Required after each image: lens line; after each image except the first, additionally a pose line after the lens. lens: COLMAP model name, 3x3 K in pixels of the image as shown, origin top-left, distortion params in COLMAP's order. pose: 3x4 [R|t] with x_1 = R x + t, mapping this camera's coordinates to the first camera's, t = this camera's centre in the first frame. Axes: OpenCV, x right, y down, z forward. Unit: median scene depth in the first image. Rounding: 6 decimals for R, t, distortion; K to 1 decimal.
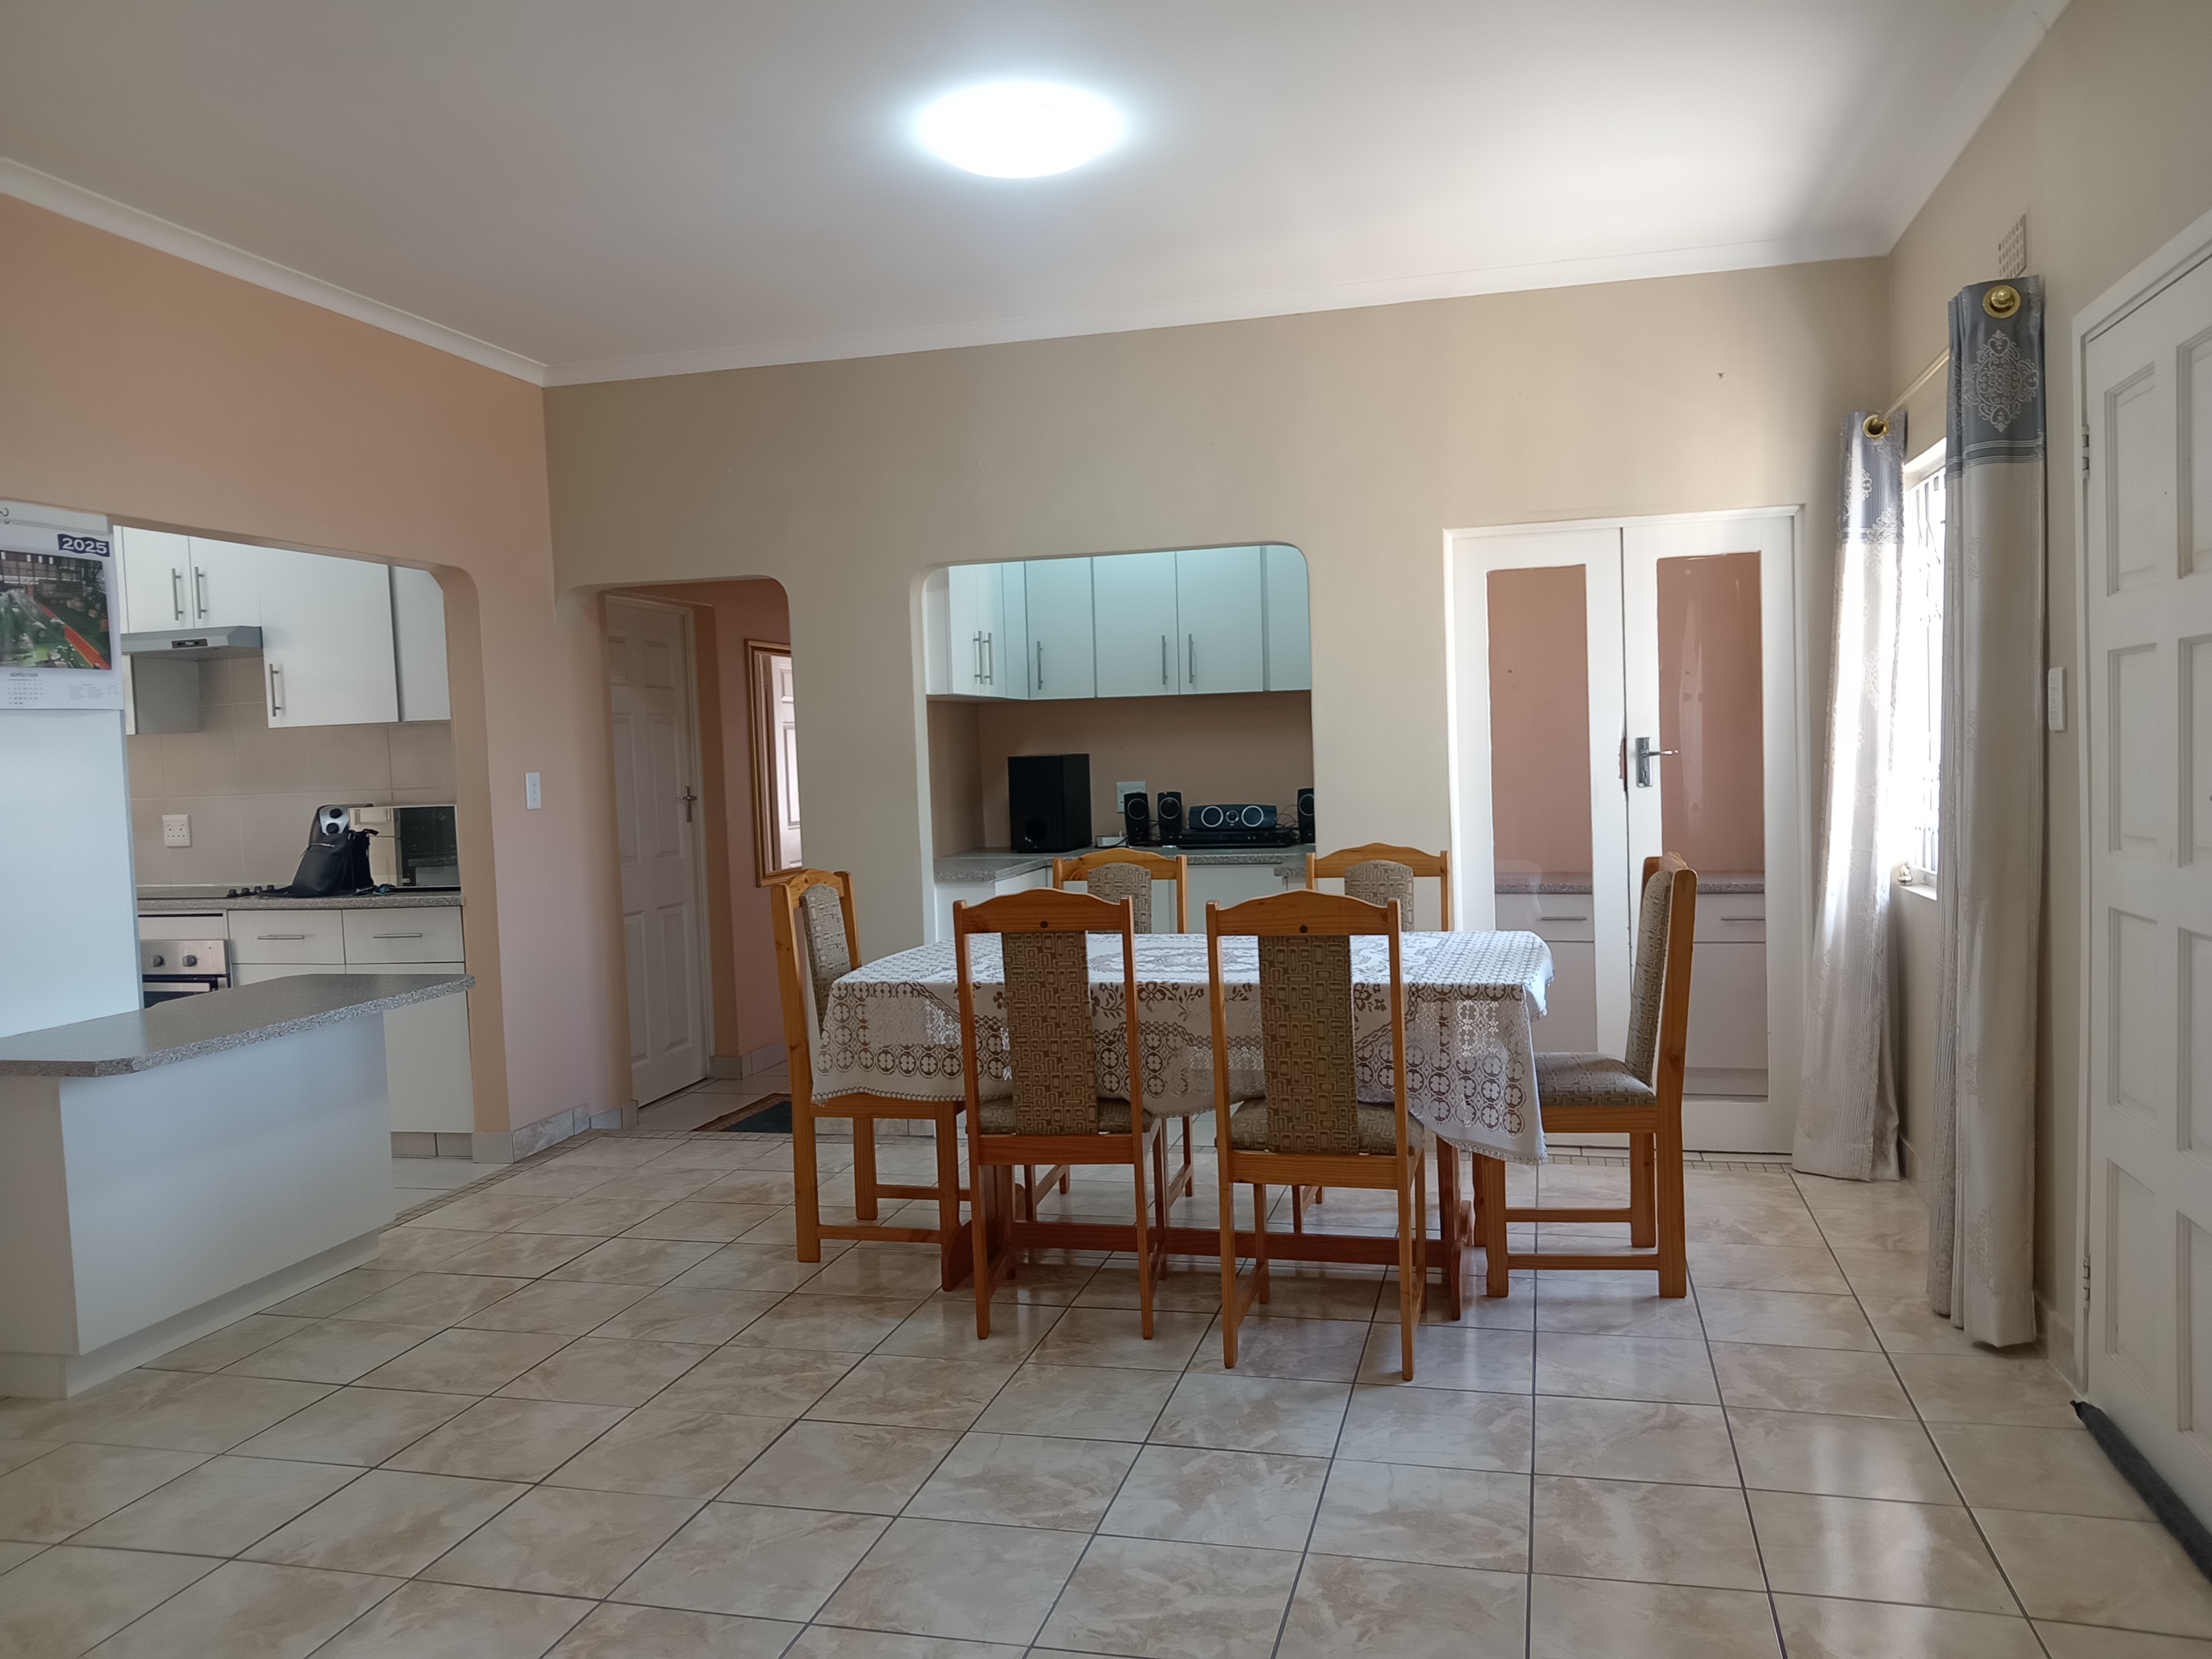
lens RADIAL K [[1632.6, 0, 1099.5], [0, 1632.6, 838.7], [0, 0, 1]] dist [0.027302, -0.045155]
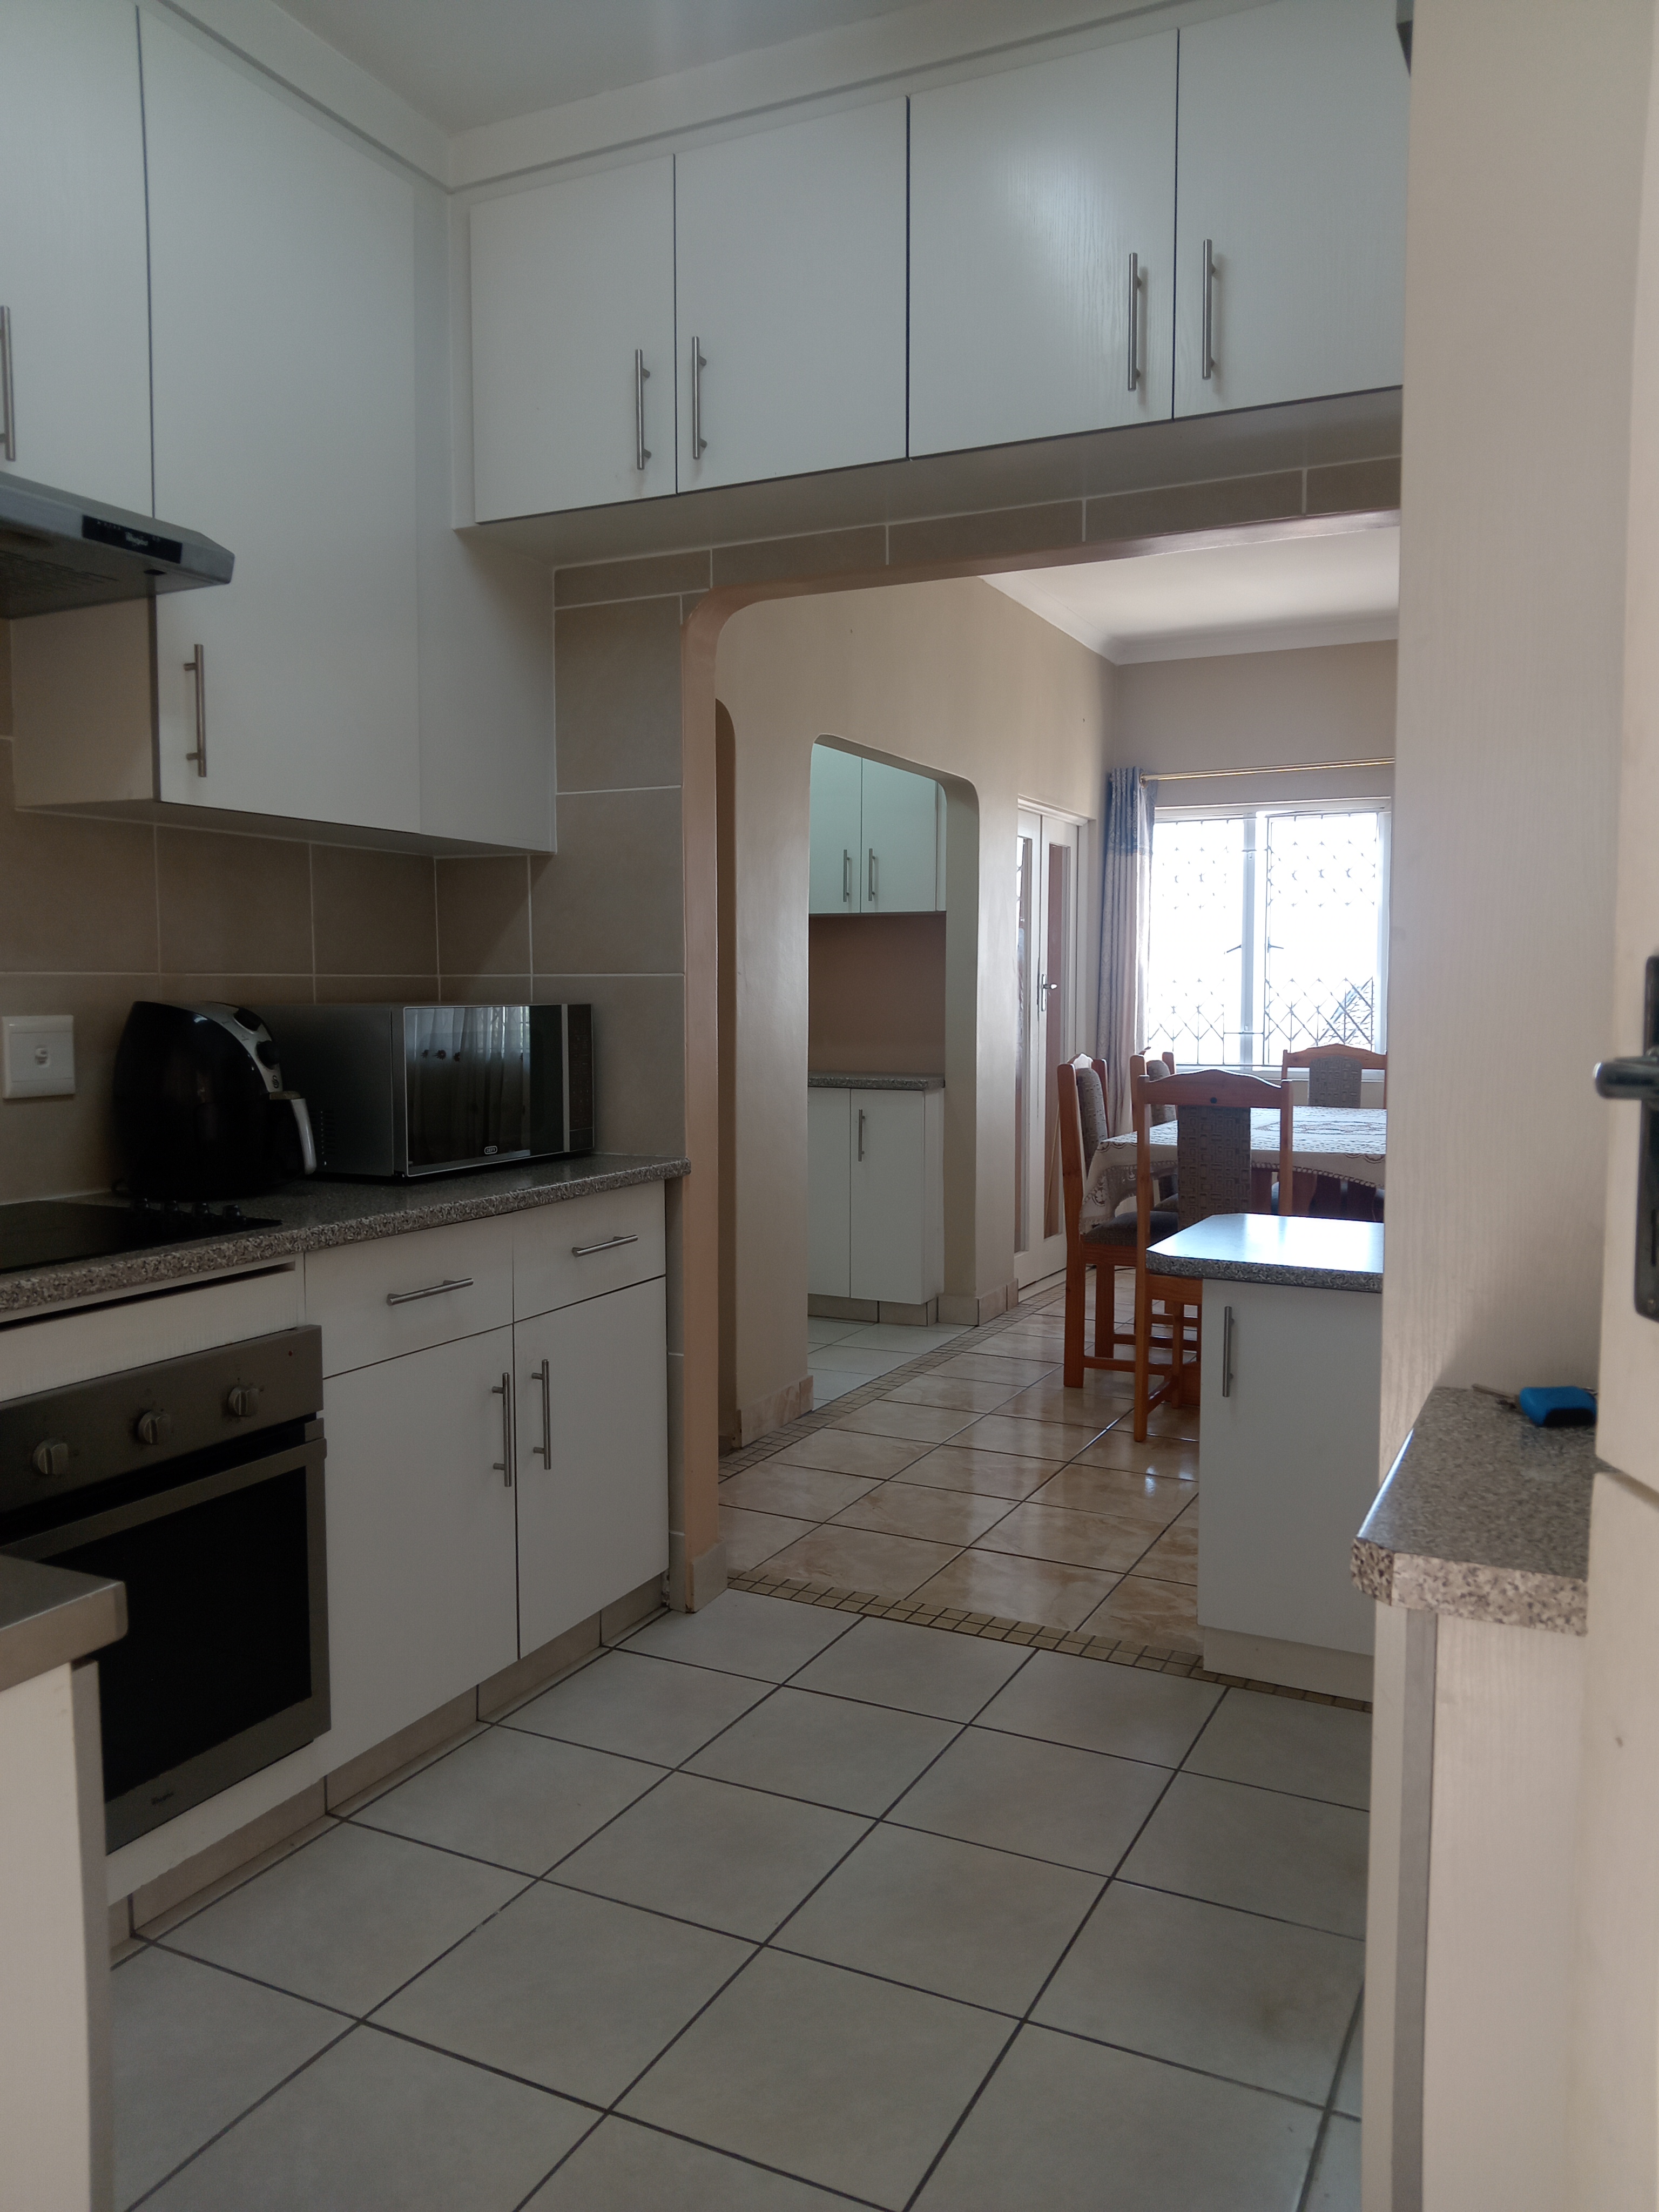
lens RADIAL K [[1632.6, 0, 836.6], [0, 1632.6, 1115.5], [0, 0, 1]] dist [0.027302, -0.045155]
pose [[0.202611, -0.038536, 0.978501, -0.937845], [0.043282, 0.998601, 0.030366, 0.004350], [-0.978302, 0.036199, 0.203996, 0.823389]]
